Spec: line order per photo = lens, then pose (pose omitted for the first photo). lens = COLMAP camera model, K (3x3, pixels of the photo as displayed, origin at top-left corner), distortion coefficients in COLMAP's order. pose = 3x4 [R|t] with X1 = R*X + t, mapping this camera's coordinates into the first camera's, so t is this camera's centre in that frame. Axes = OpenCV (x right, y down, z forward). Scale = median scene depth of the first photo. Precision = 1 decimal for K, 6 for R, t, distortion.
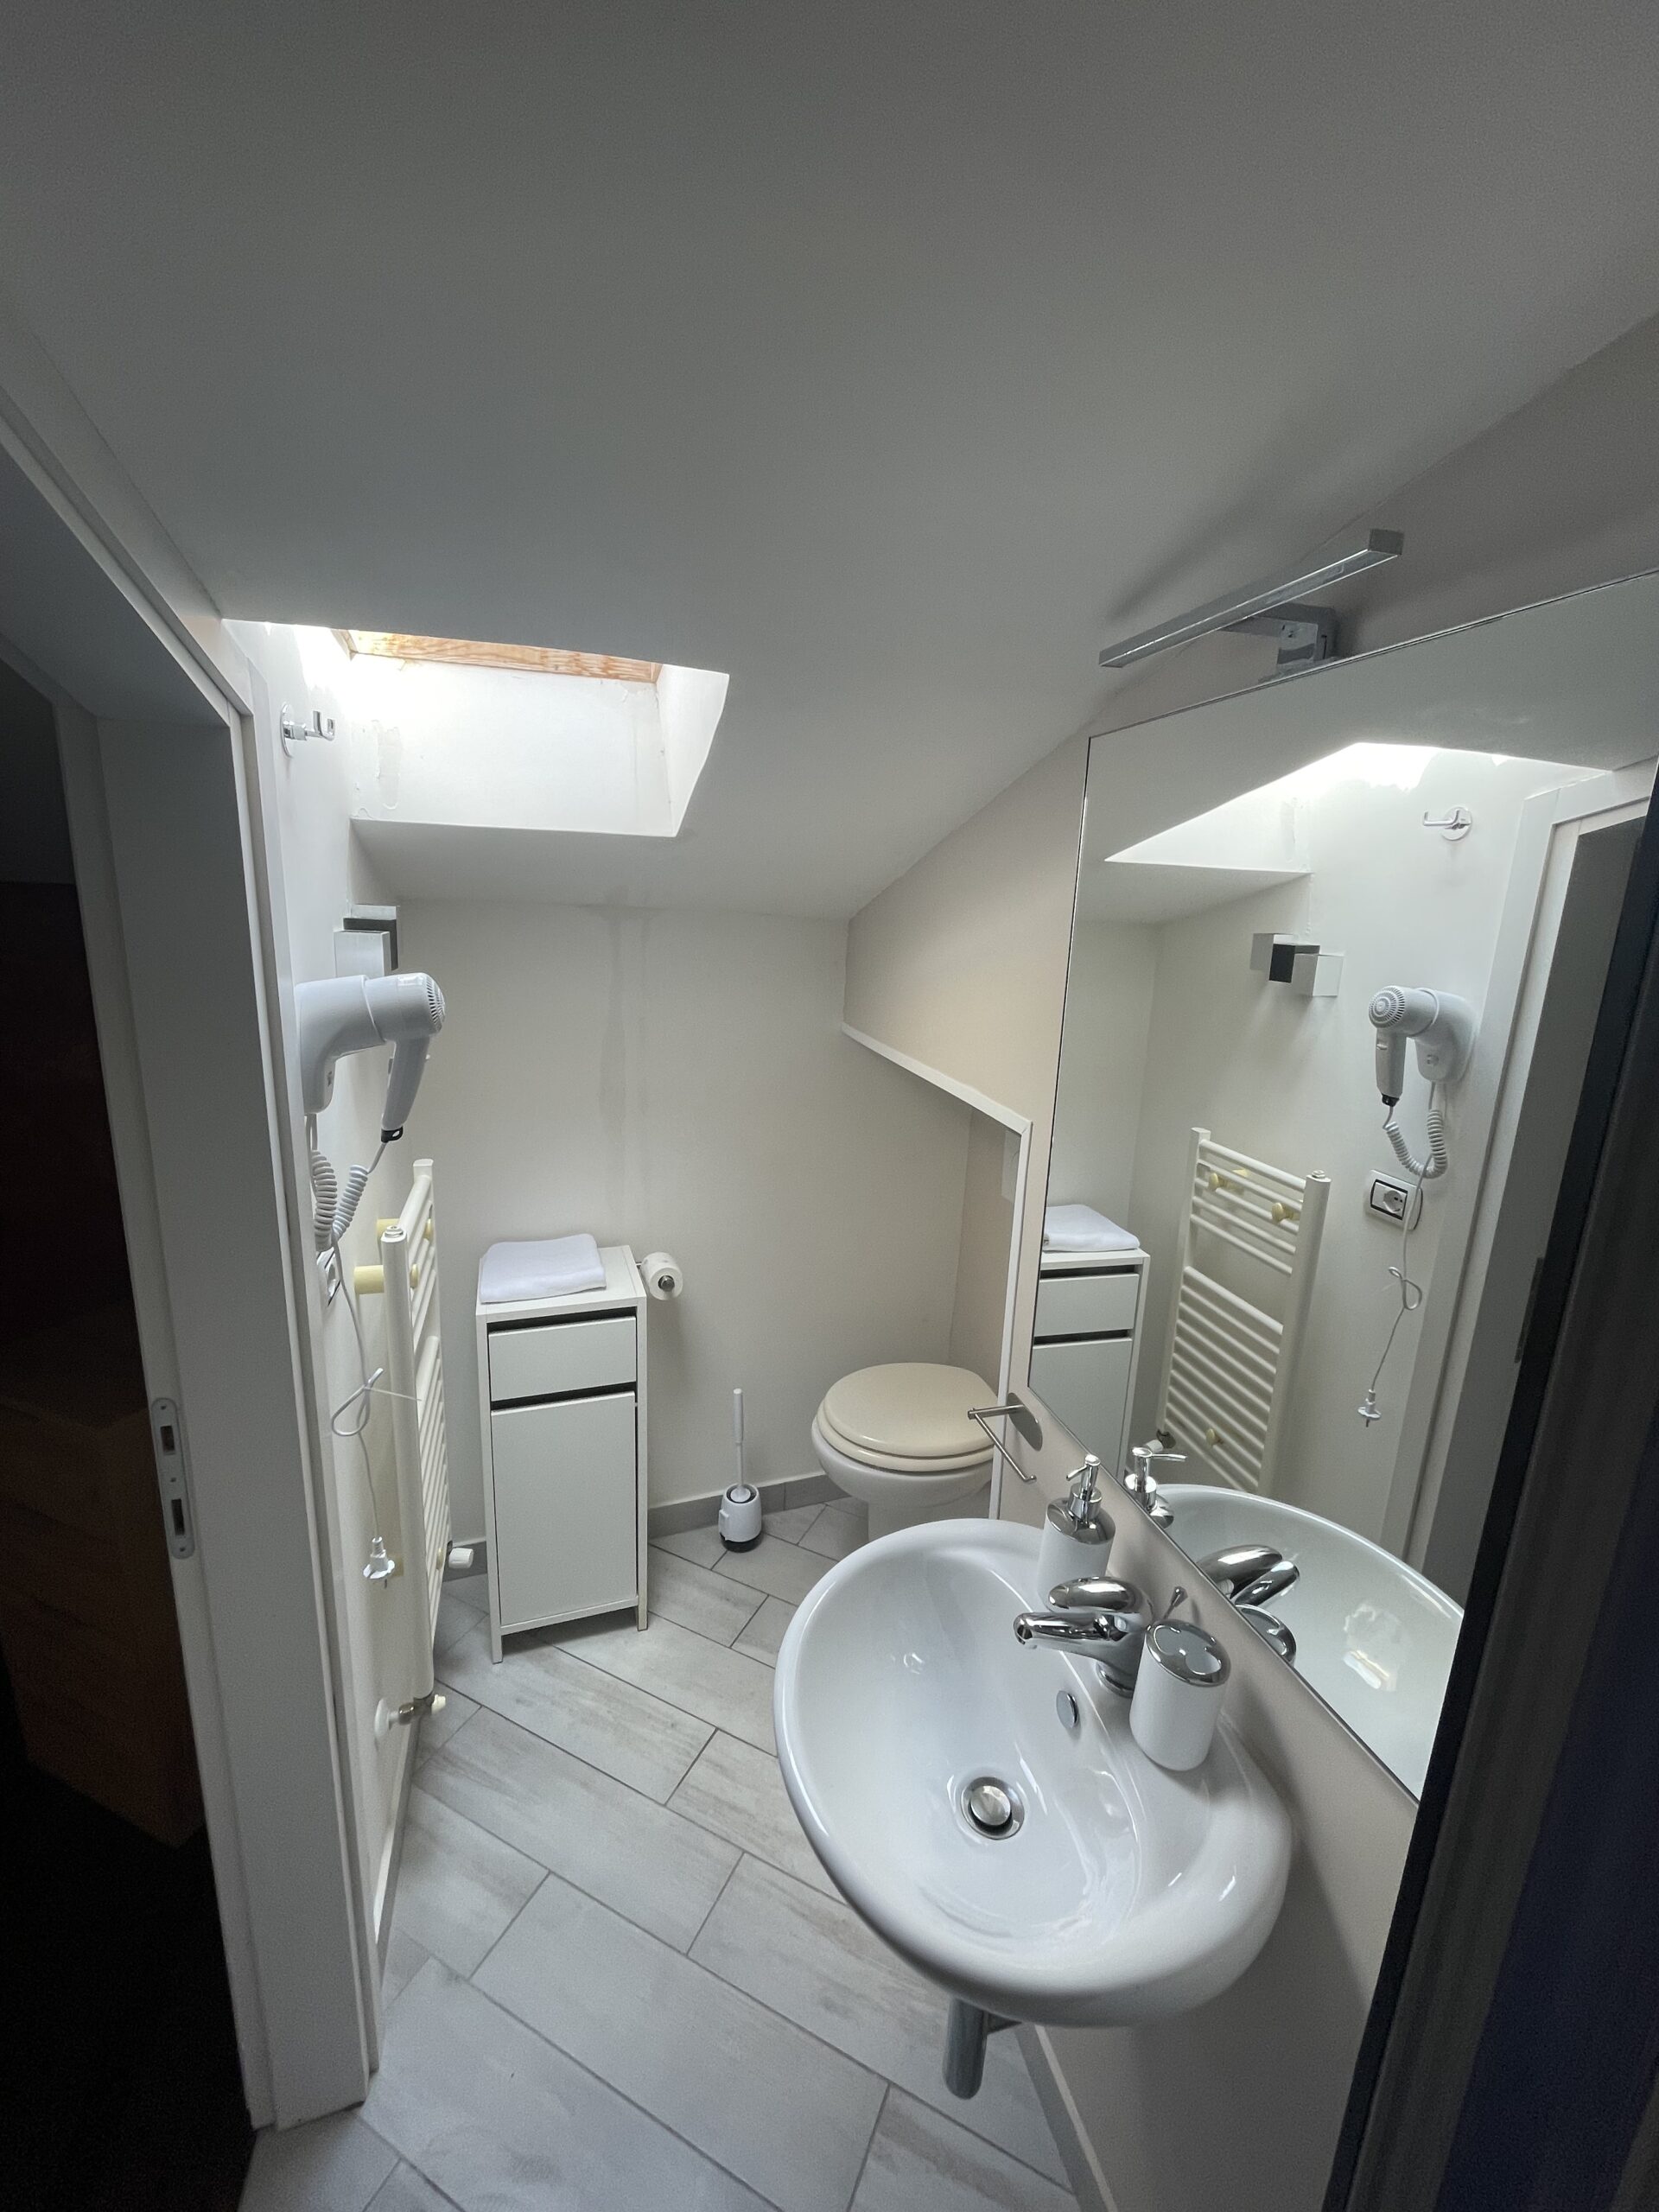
lens RADIAL K [[889.8, 0, 835.2], [0, 889.8, 1106.7], [0, 0, 1]] dist [-0.003165, 0.000215]
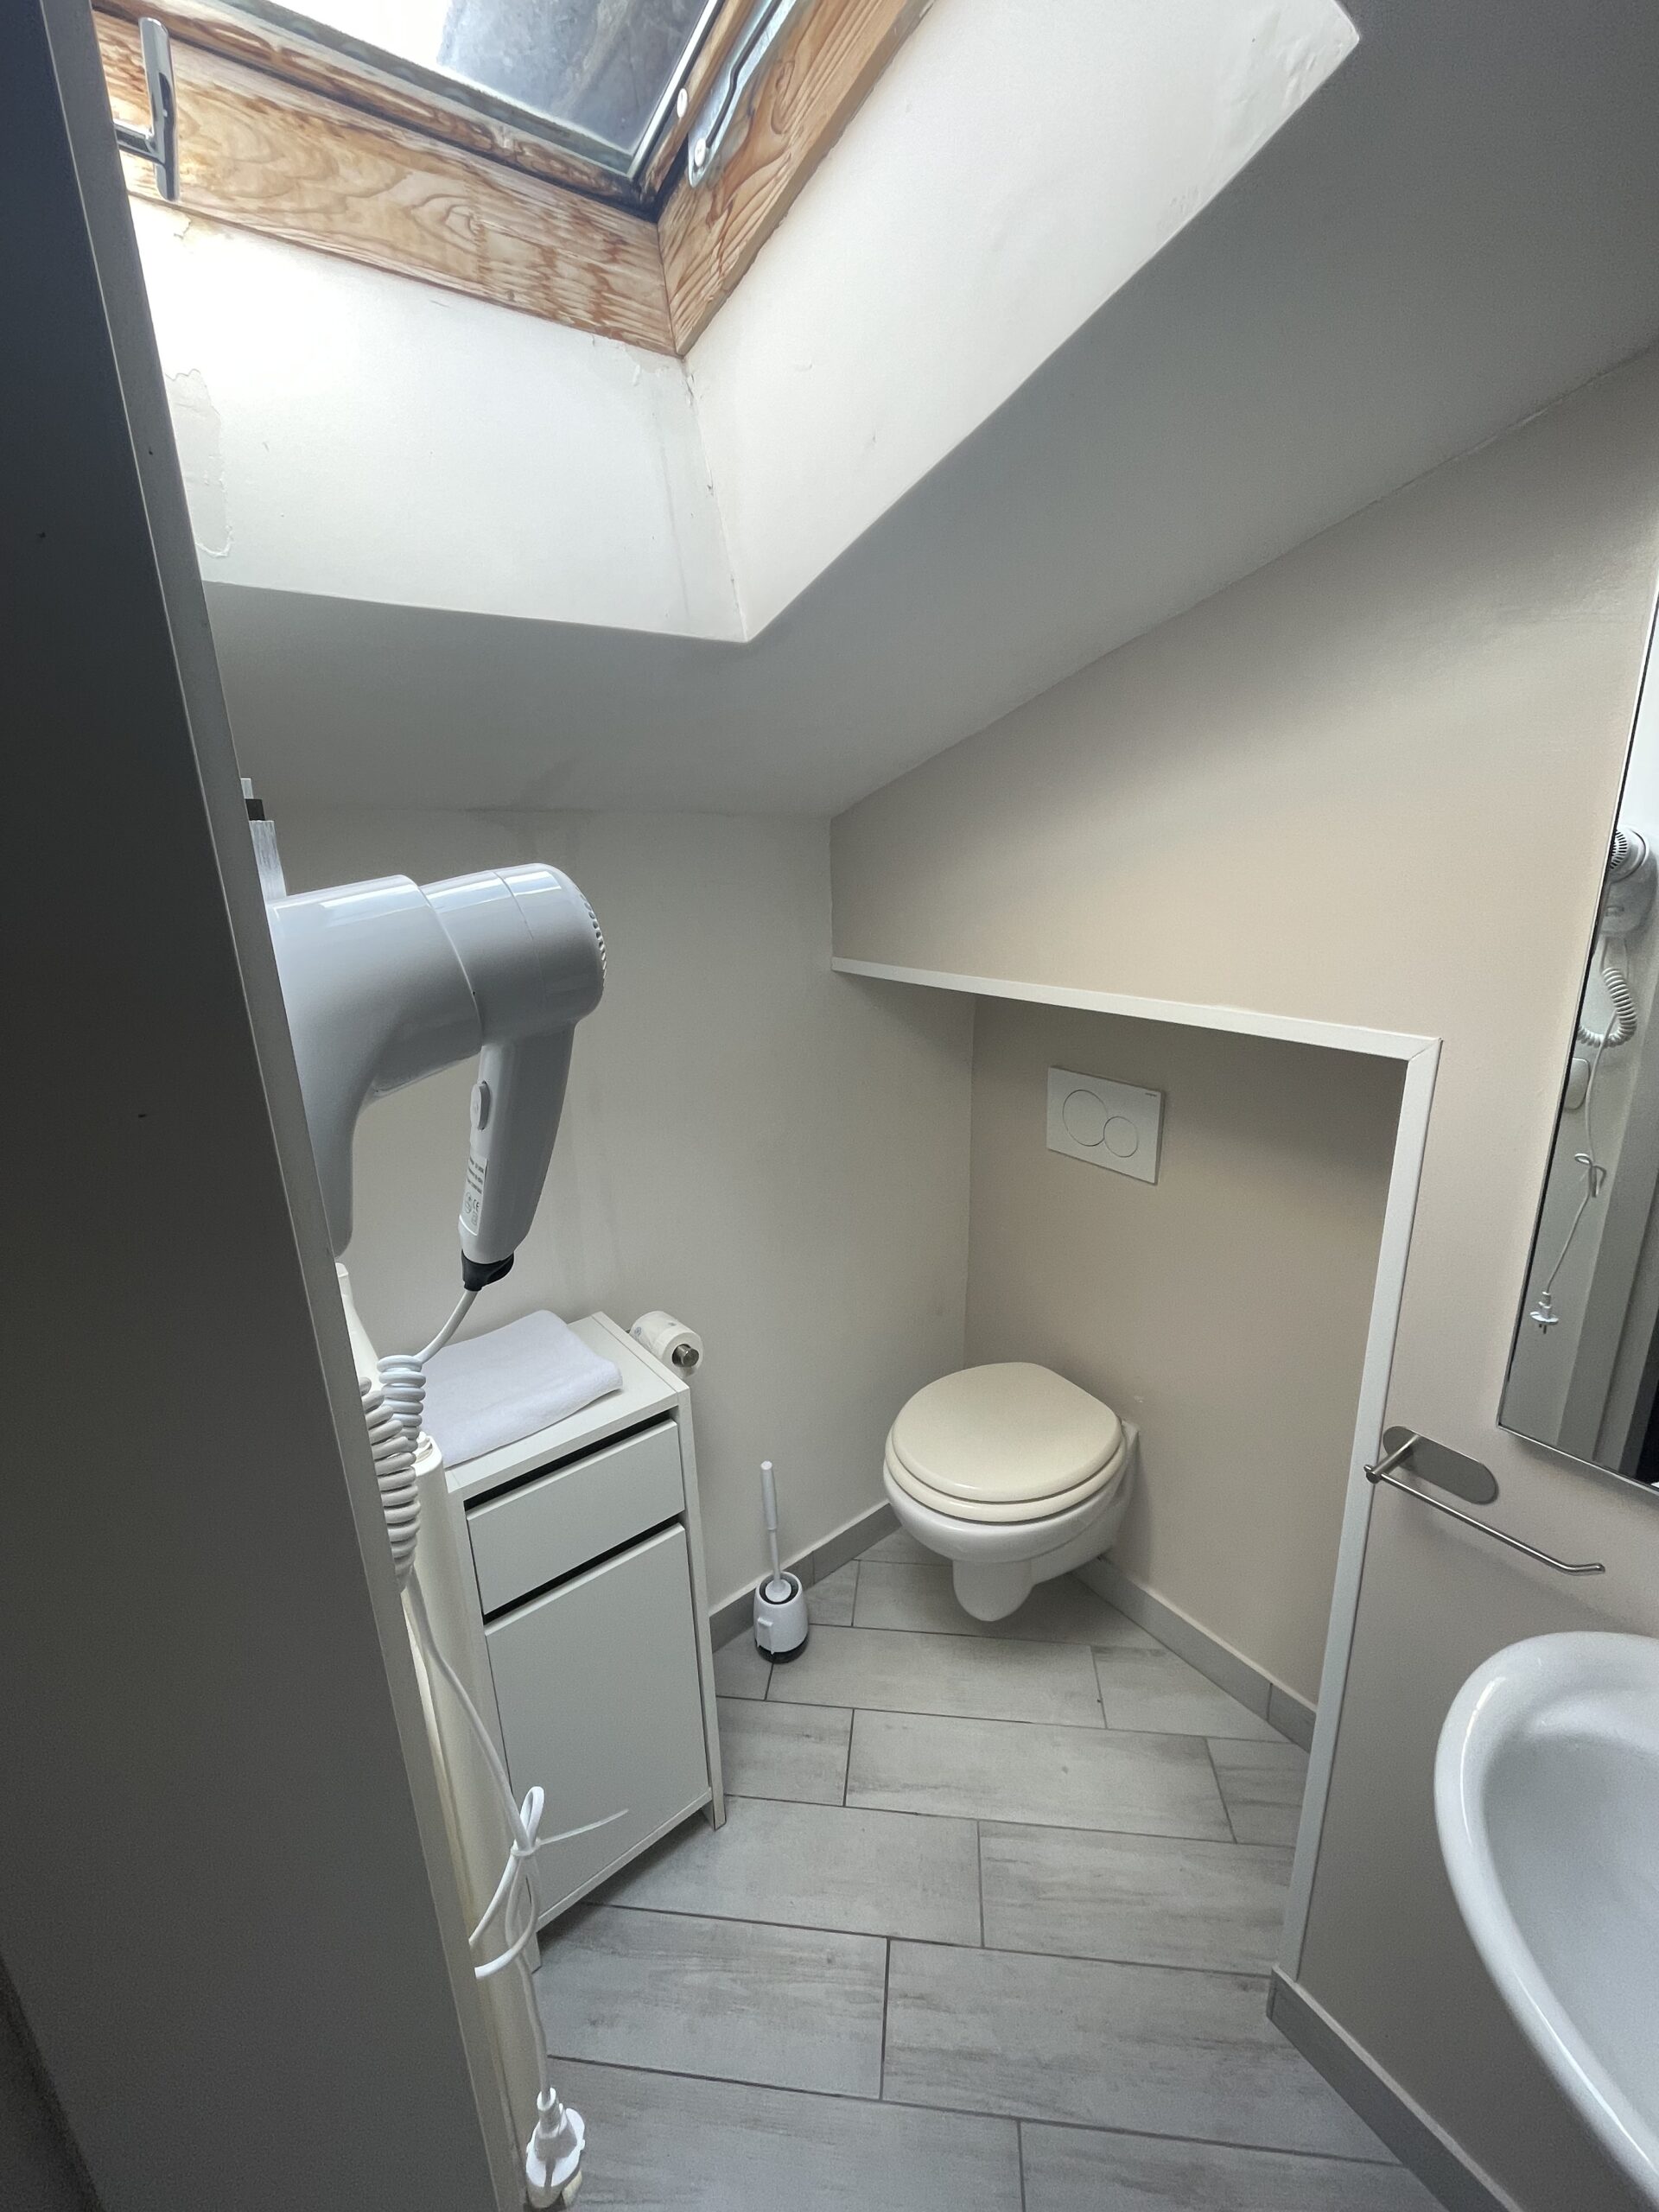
lens RADIAL K [[889.8, 0, 835.2], [0, 889.8, 1106.7], [0, 0, 1]] dist [-0.003165, 0.000215]
pose [[0.942680, -0.159884, 0.292900, -0.297847], [0.144749, 0.986788, 0.072788, -0.033116], [-0.300668, -0.026219, 0.953368, 0.362755]]
